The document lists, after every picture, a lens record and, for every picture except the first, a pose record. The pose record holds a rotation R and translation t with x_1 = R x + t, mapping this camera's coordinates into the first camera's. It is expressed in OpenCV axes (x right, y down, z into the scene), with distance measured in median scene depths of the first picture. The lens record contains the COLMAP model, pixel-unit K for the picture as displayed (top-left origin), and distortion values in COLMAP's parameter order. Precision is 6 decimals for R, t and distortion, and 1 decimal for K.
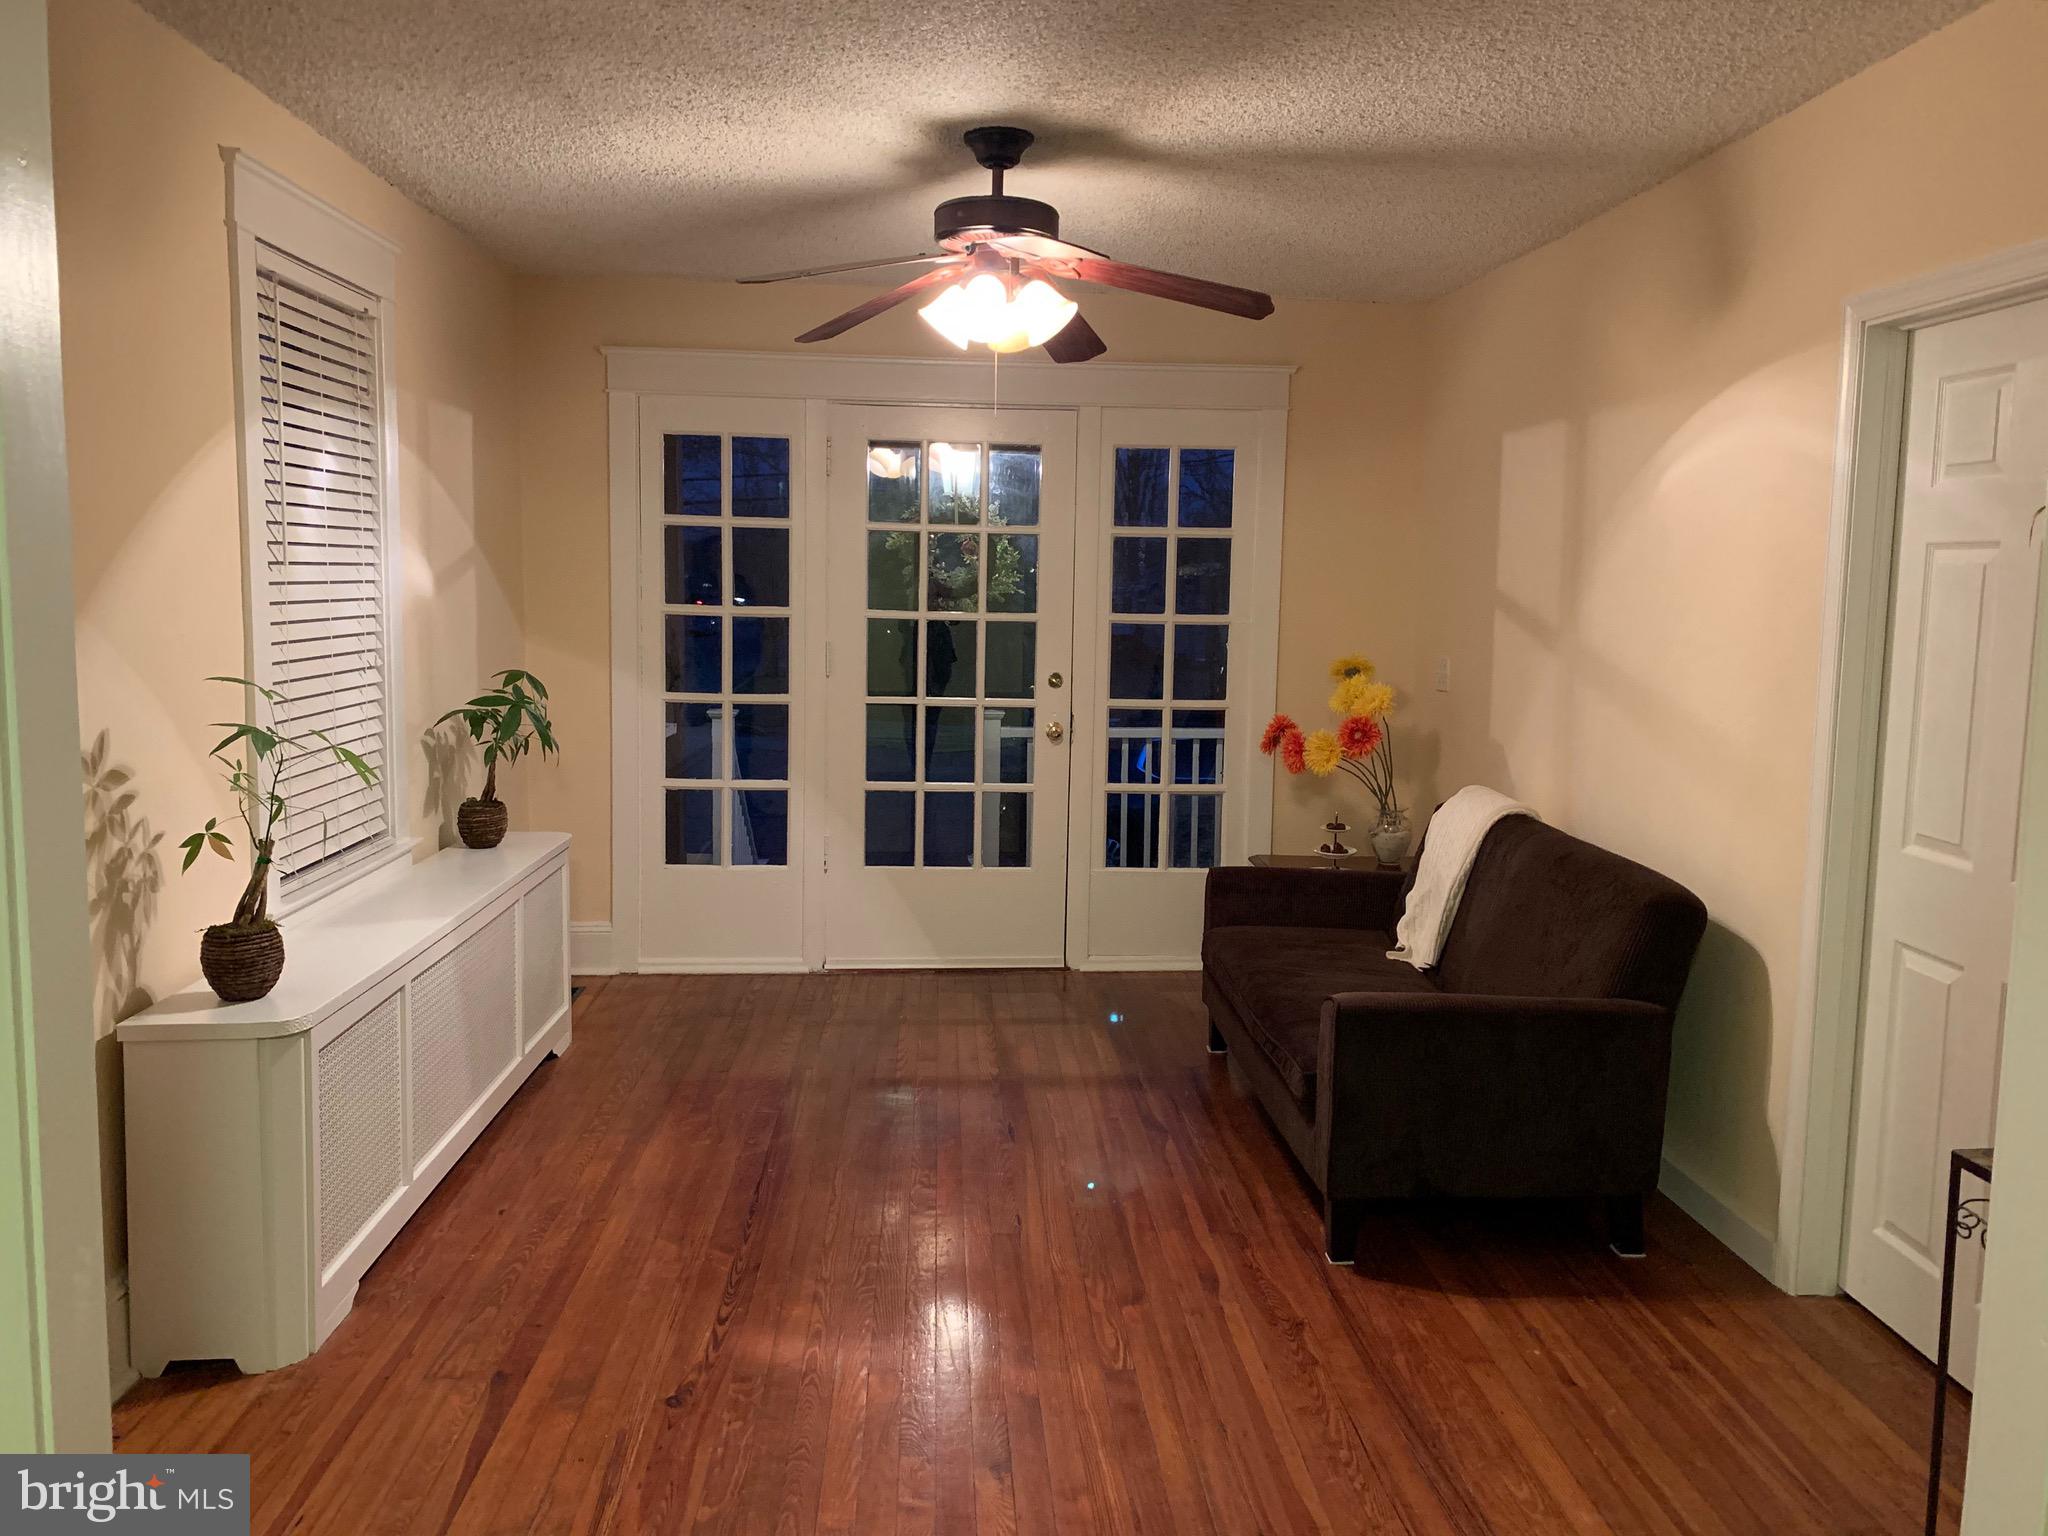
lens RADIAL K [[1579.8, 0, 1028.3], [0, 1579.8, 754.2], [0, 0, 1]] dist [0.059486, -0.059552]
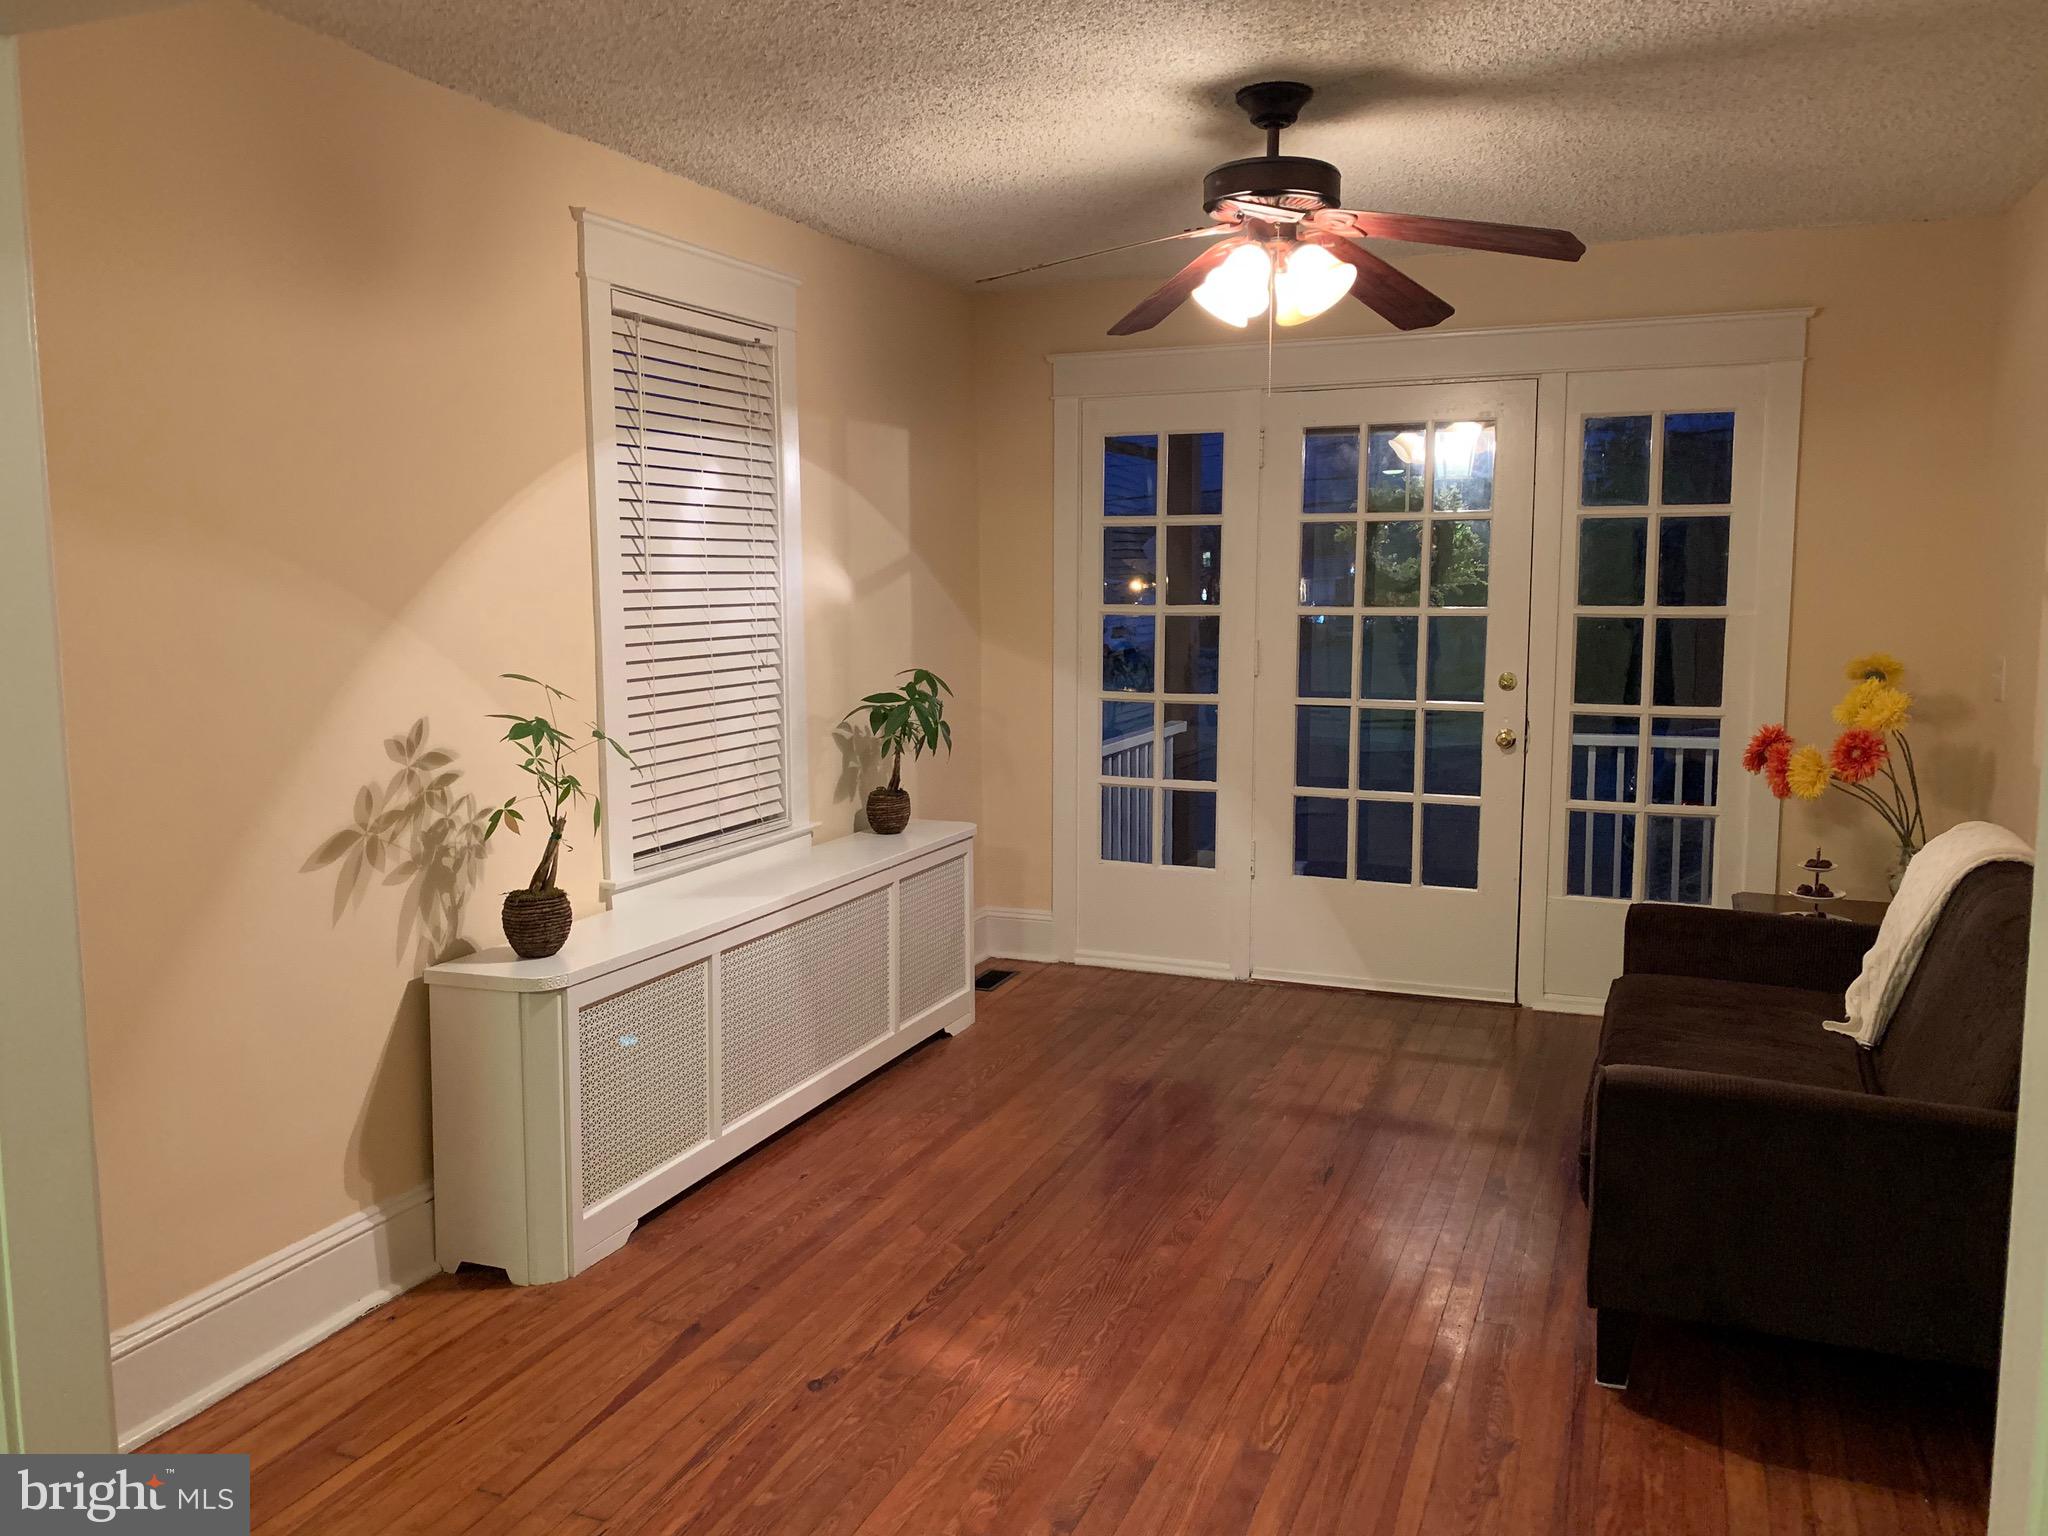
lens RADIAL K [[1579.8, 0, 1031.2], [0, 1579.8, 757.9], [0, 0, 1]] dist [0.059486, -0.059552]
pose [[0.901713, 0.031068, -0.431218, 0.262464], [-0.029059, 0.999514, 0.011249, -0.009615], [0.431358, 0.002388, 0.902178, 0.106911]]
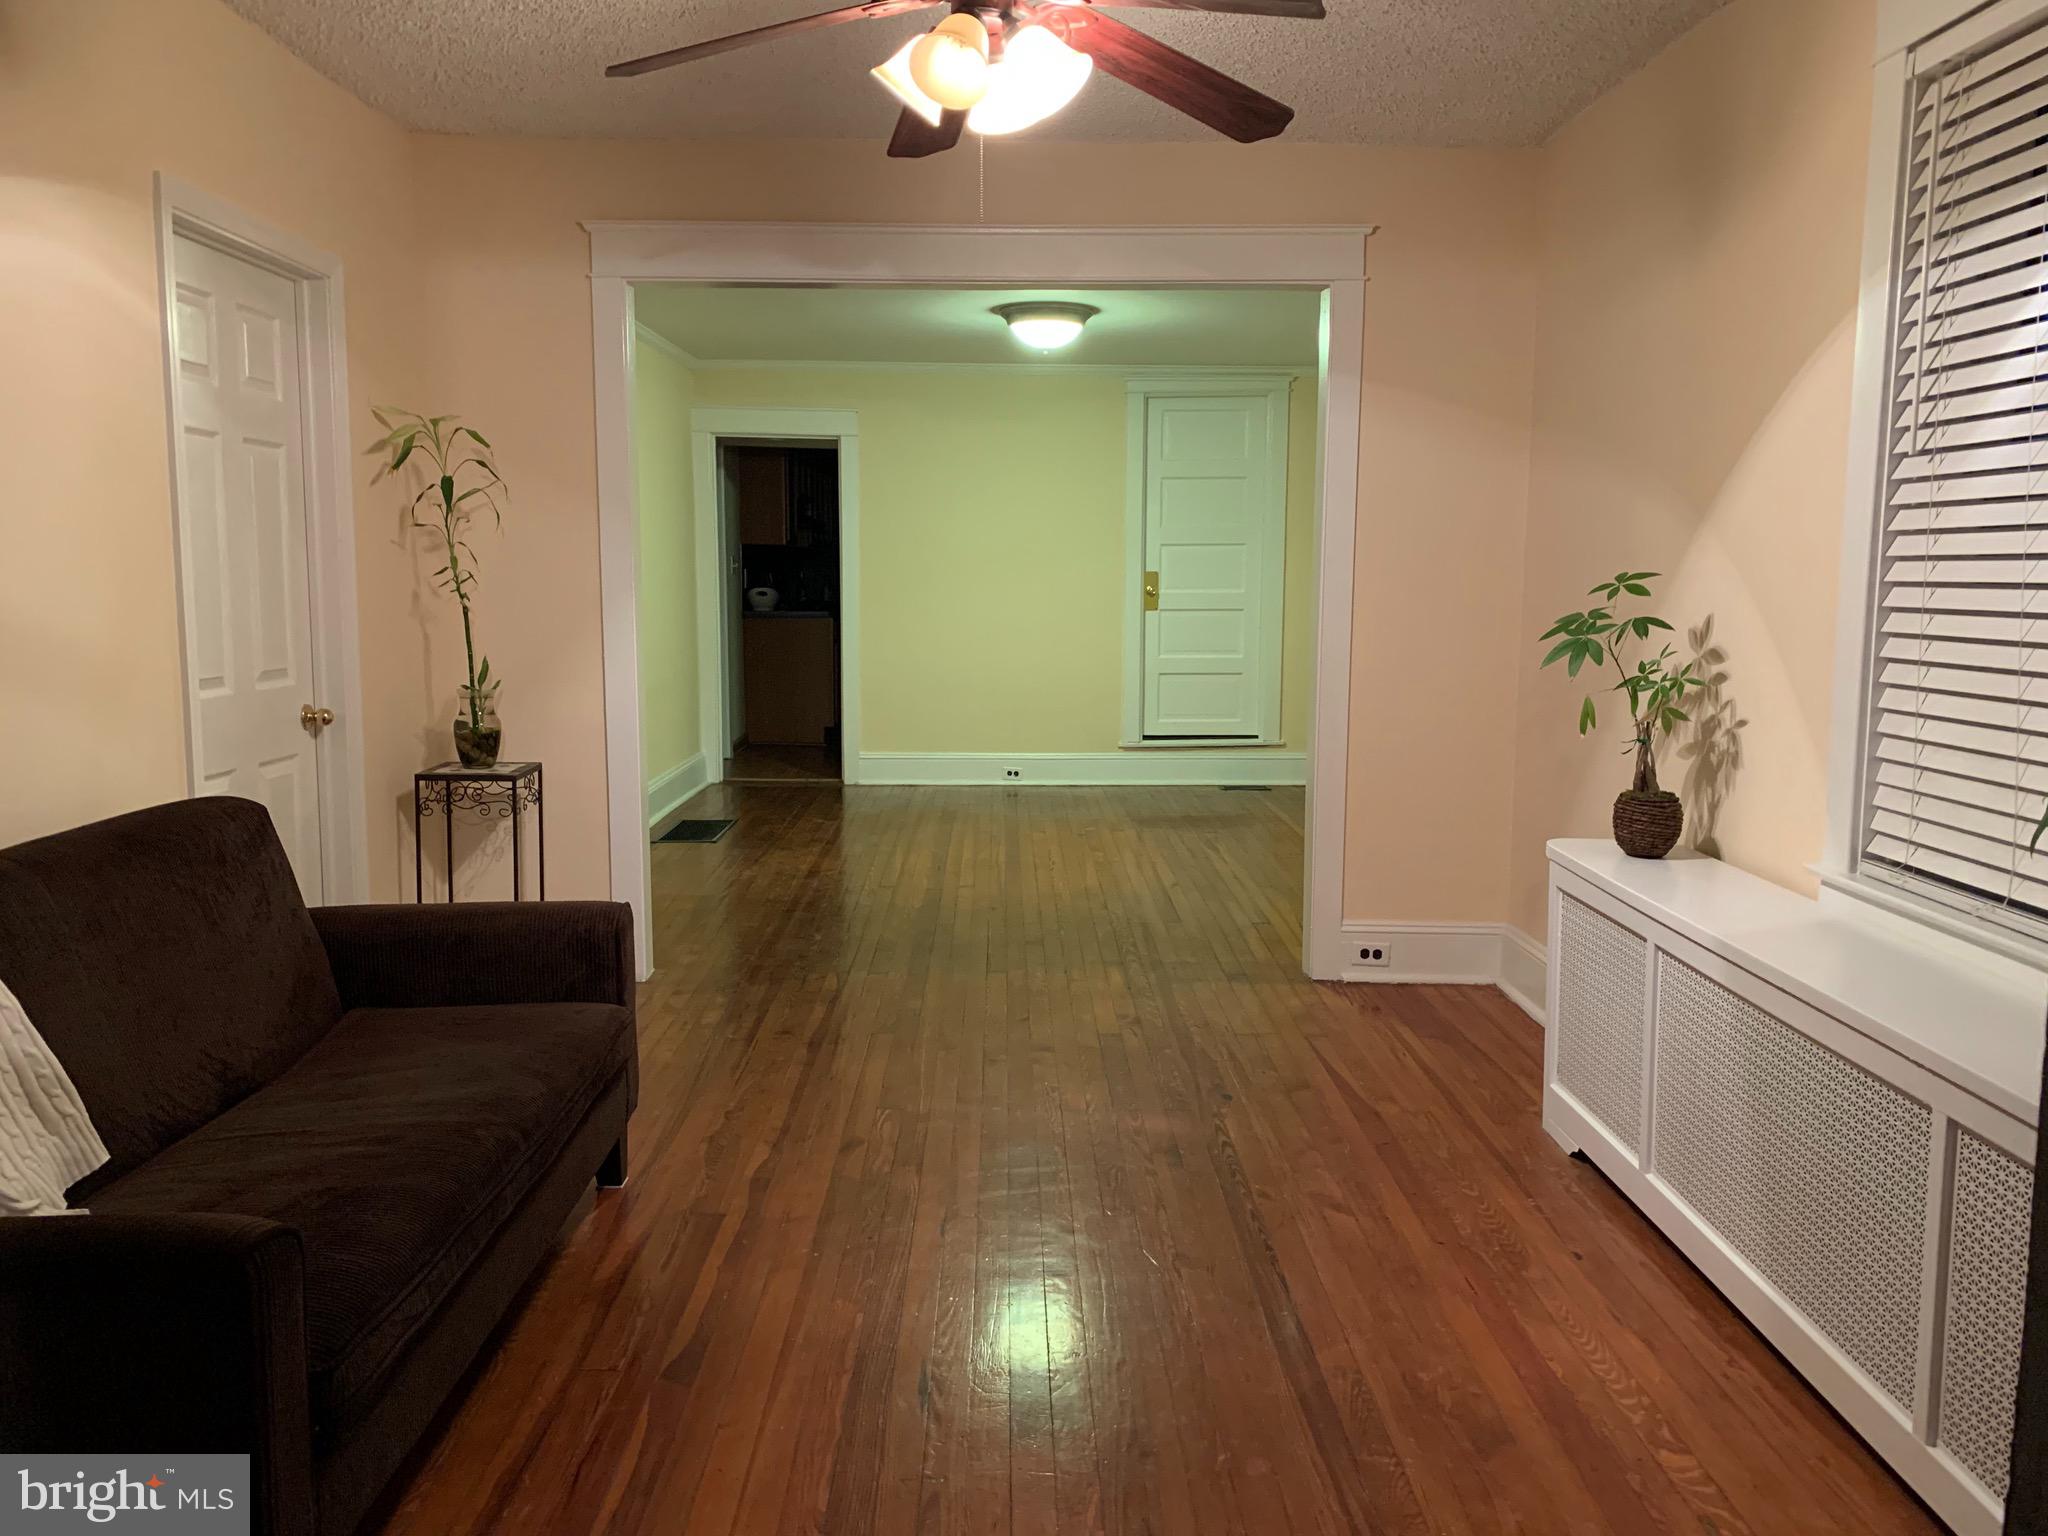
lens RADIAL K [[1579.8, 0, 1001.8], [0, 1579.8, 756.3], [0, 0, 1]] dist [0.059486, -0.059552]
pose [[-0.997942, -0.030143, 0.056593, -0.078234], [-0.016283, 0.972813, 0.231019, -0.146319], [-0.062018, 0.229622, -0.971302, 1.784277]]
